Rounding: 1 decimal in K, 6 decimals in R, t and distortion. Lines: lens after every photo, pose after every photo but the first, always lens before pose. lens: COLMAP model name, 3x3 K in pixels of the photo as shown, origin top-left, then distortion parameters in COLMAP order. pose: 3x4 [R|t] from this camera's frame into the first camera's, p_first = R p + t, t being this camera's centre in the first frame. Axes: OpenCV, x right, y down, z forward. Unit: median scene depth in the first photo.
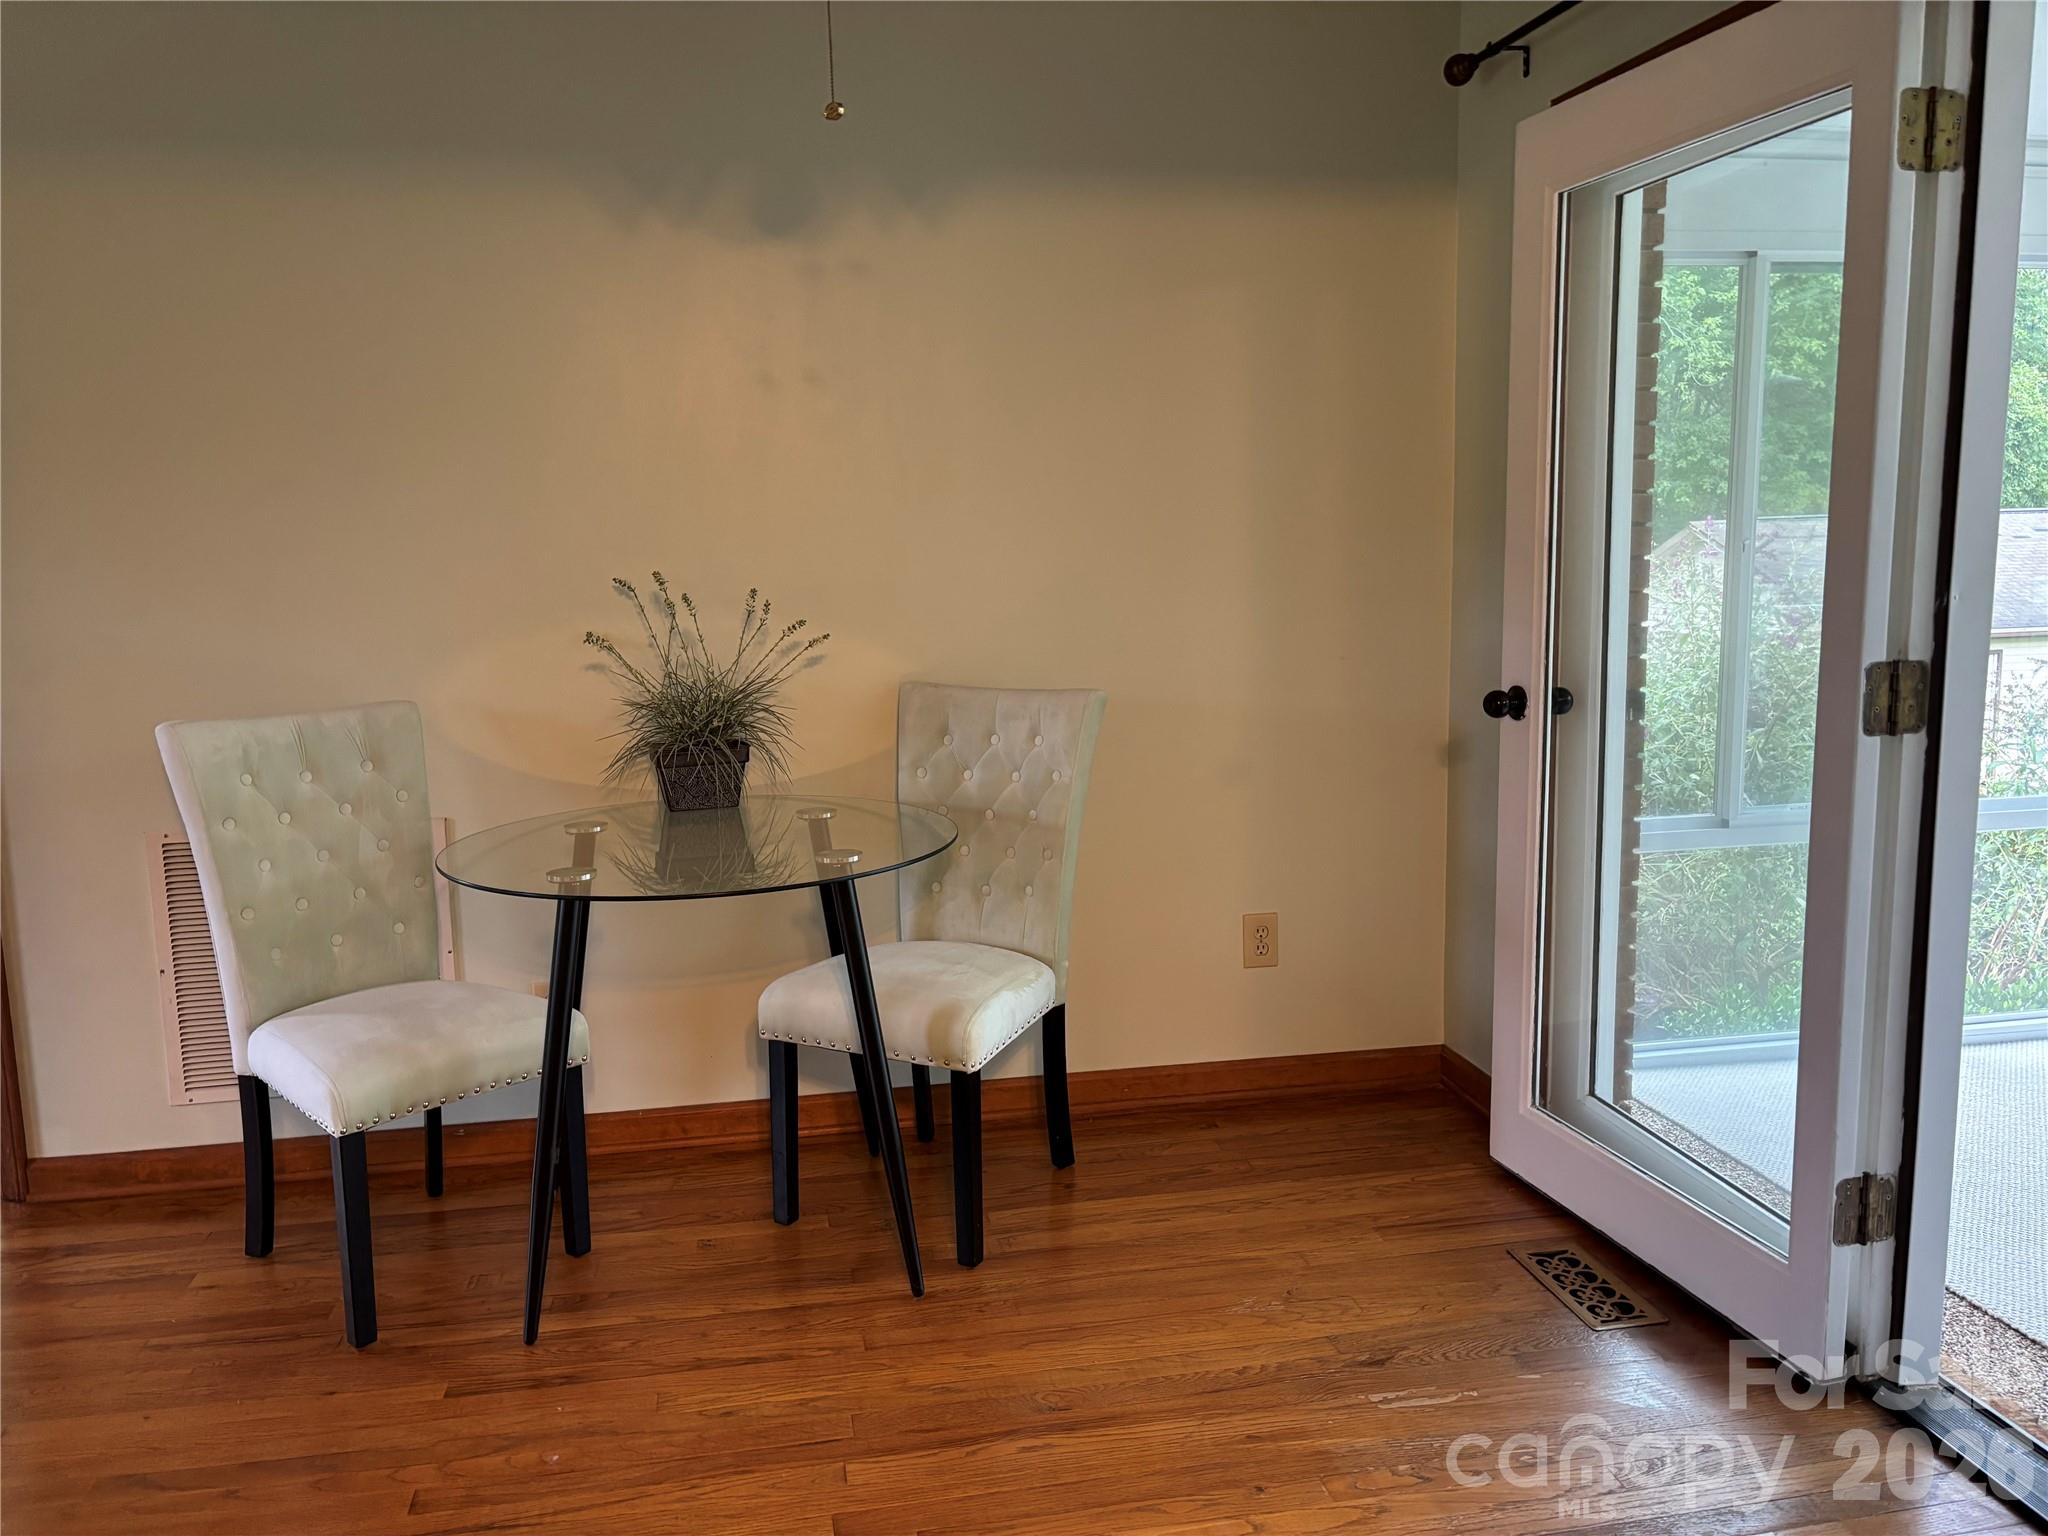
lens RADIAL K [[1541.9, 0, 1024.0], [0, 1541.9, 768.0], [0, 0, 1]] dist [-0.000711, 0.004101]
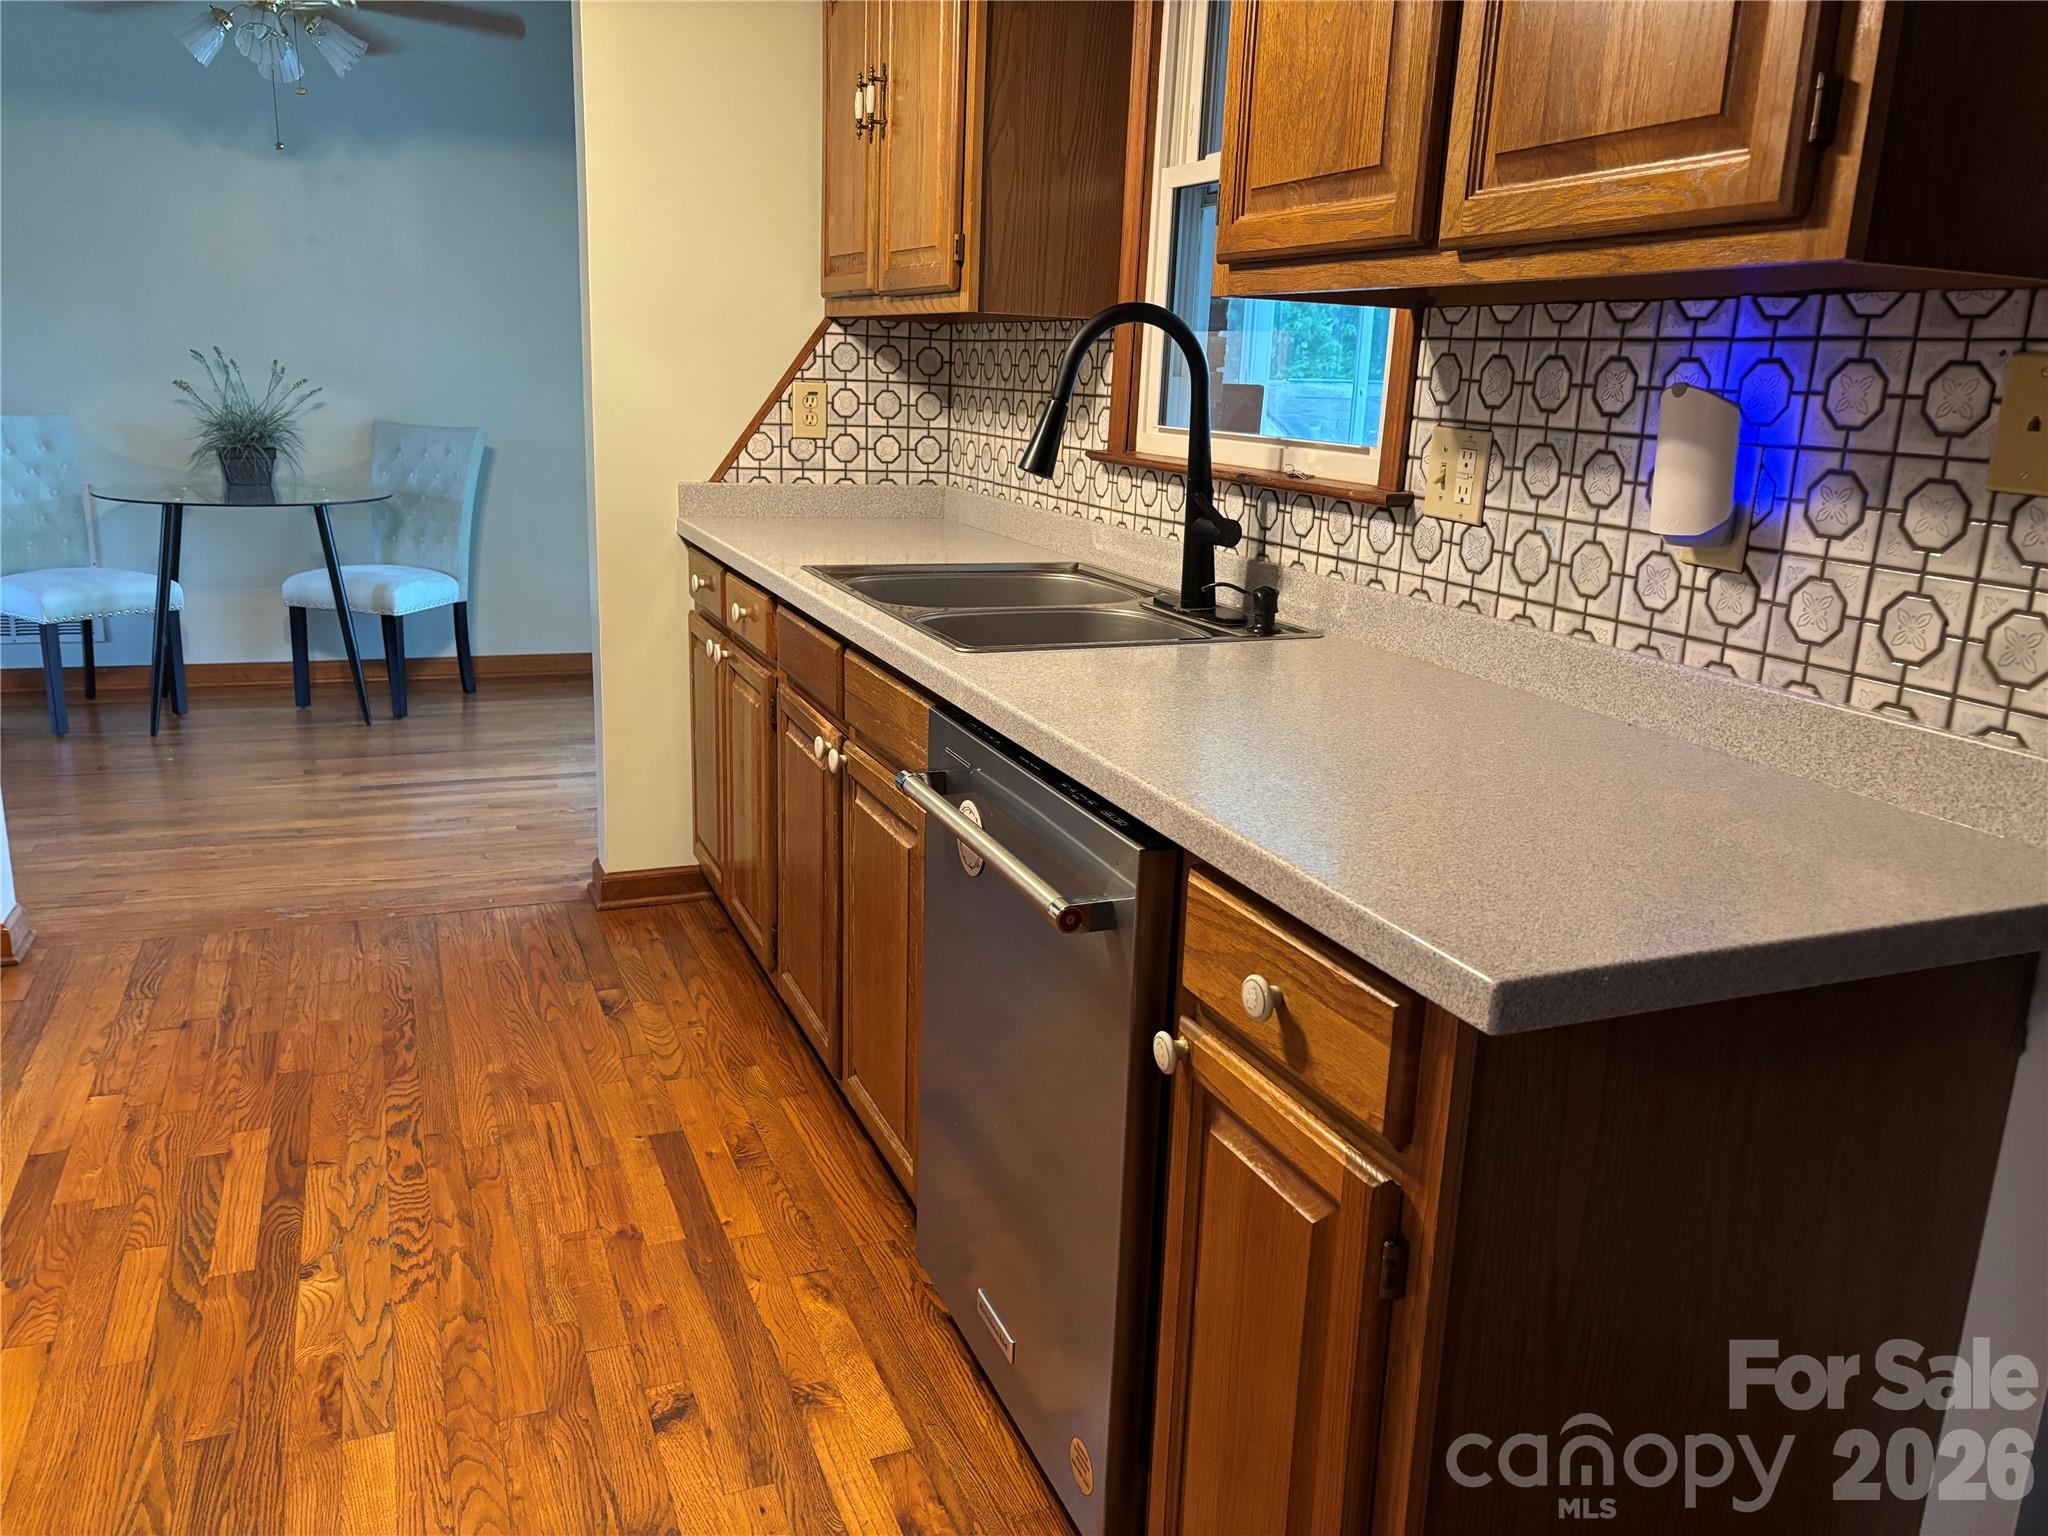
lens RADIAL K [[1541.9, 0, 1024.0], [0, 1541.9, 768.0], [0, 0, 1]] dist [-0.000711, 0.004101]
pose [[0.976108, 0.000789, 0.217284, 0.283468], [-0.022807, 0.994842, 0.098842, 0.157672], [-0.216085, -0.101436, 0.971091, -0.974858]]
